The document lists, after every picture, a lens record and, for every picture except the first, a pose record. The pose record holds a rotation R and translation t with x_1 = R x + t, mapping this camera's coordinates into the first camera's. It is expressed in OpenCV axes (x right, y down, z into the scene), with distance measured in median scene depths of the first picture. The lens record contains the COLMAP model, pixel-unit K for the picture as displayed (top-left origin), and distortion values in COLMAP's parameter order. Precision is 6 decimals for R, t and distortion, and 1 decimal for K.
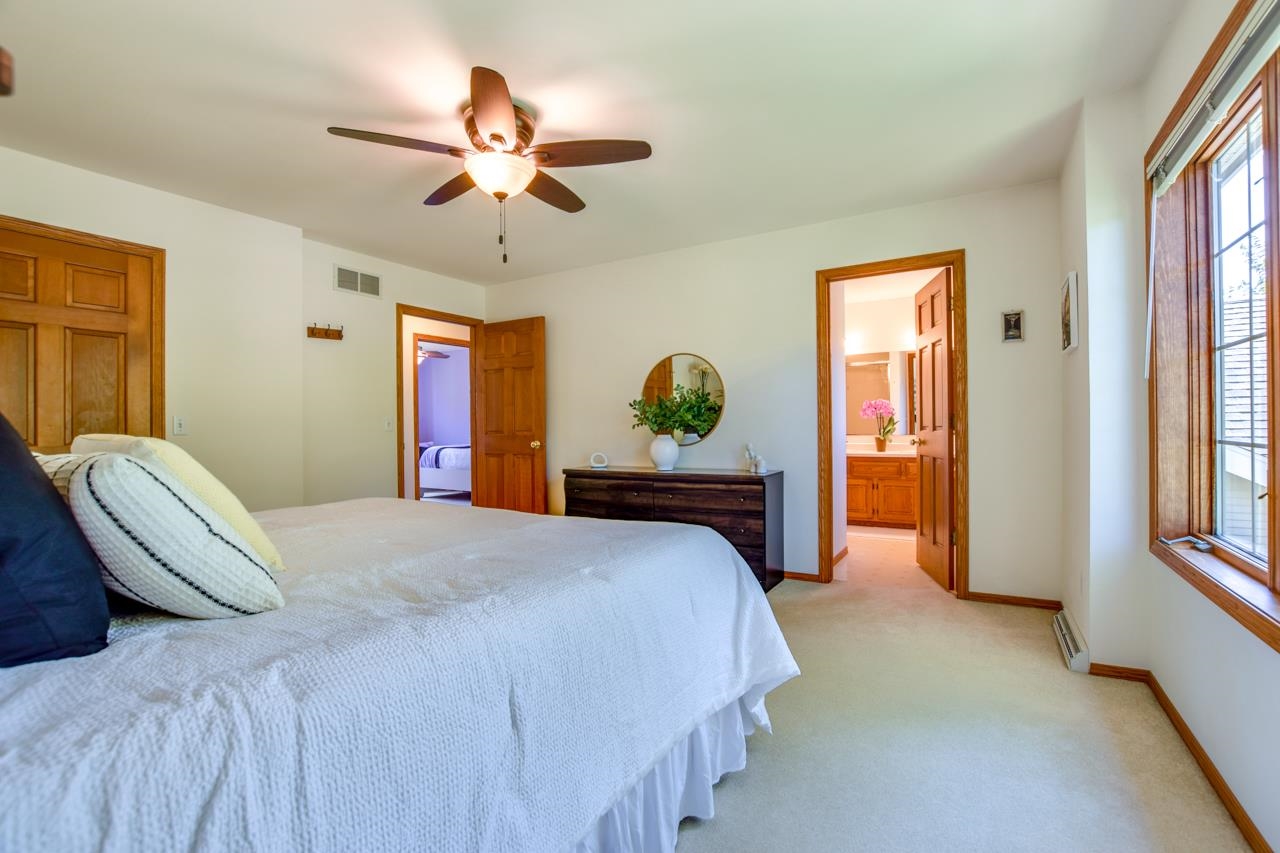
lens RADIAL K [[571.3, 0, 641.0], [0, 571.3, 425.4], [0, 0, 1]] dist [-0.001980, -0.000073]
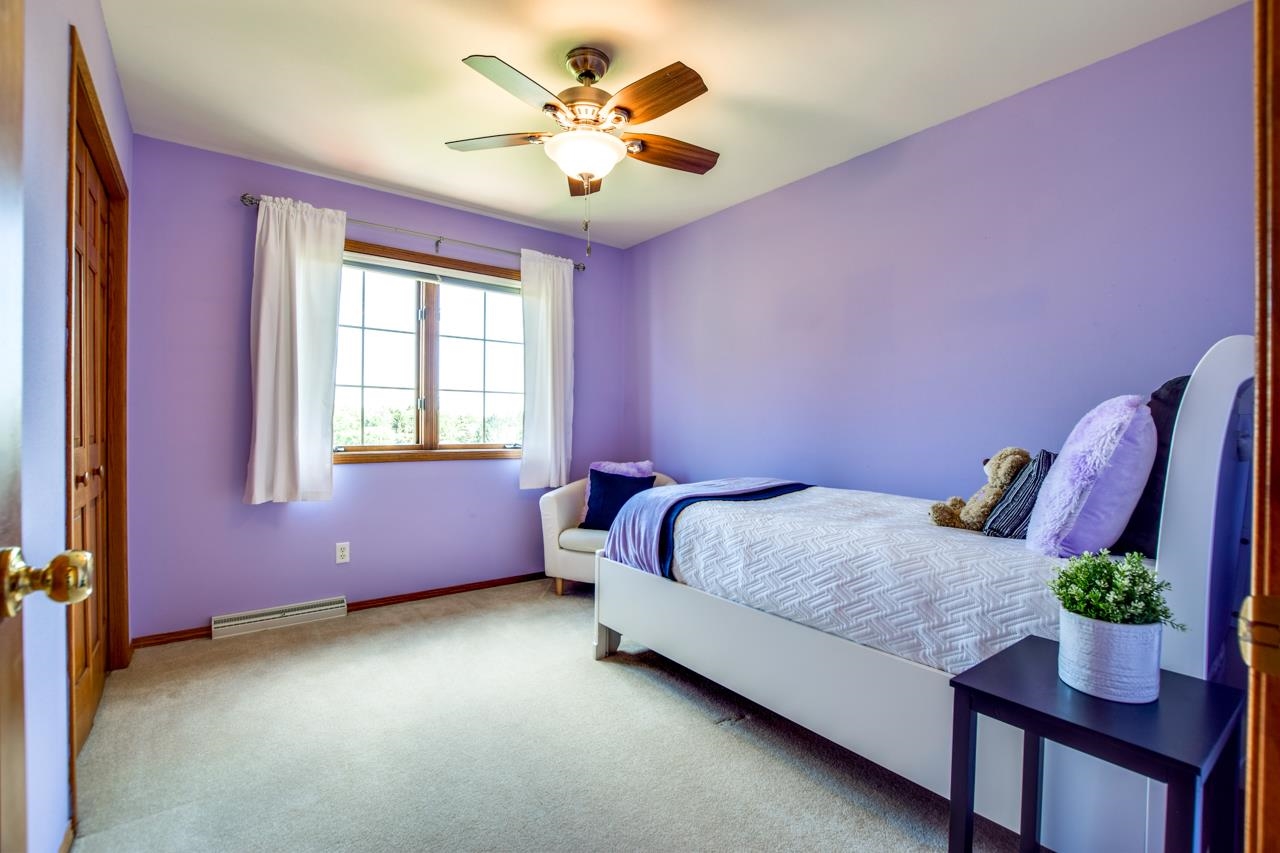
lens RADIAL K [[571.3, 0, 642.0], [0, 571.3, 429.1], [0, 0, 1]] dist [-0.001980, -0.000073]
pose [[0.924117, 0.022356, -0.381455, -0.274693], [-0.017528, 0.999716, 0.016126, 0.006032], [0.381707, -0.008216, 0.924247, 0.771272]]
